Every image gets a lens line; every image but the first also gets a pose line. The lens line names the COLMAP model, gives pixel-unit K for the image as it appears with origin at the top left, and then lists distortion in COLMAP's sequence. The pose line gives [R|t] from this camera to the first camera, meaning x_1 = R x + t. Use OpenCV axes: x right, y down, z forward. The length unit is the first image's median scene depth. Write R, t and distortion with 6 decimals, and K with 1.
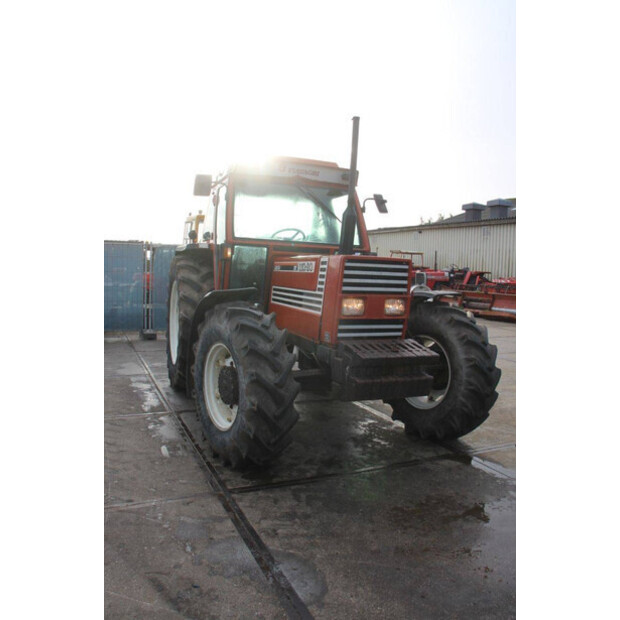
lens RADIAL K [[510.7, 0, 310.0], [0, 510.7, 310.0], [0, 0, 1]] dist [-0.169591, 0.152048]
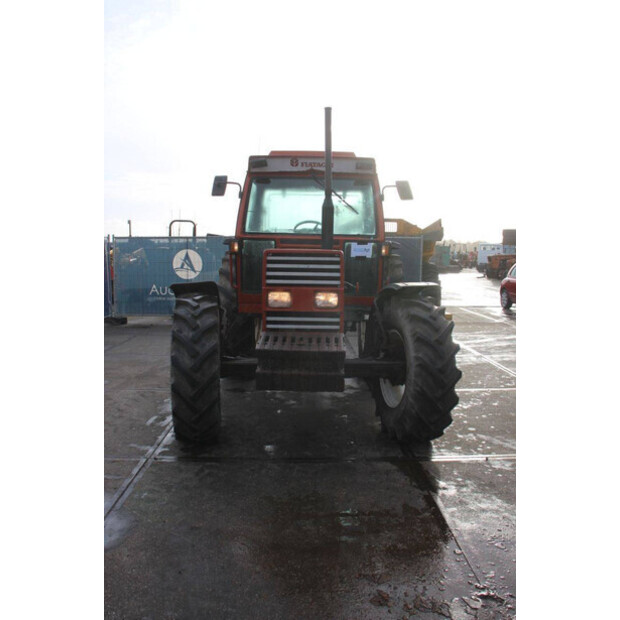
lens RADIAL K [[510.7, 0, 310.0], [0, 510.7, 310.0], [0, 0, 1]] dist [-0.169591, 0.152048]
pose [[0.921239, 0.022146, -0.388365, 0.513955], [-0.011723, 0.999505, 0.029187, -0.014567], [0.388820, -0.022335, 0.921043, 0.073871]]
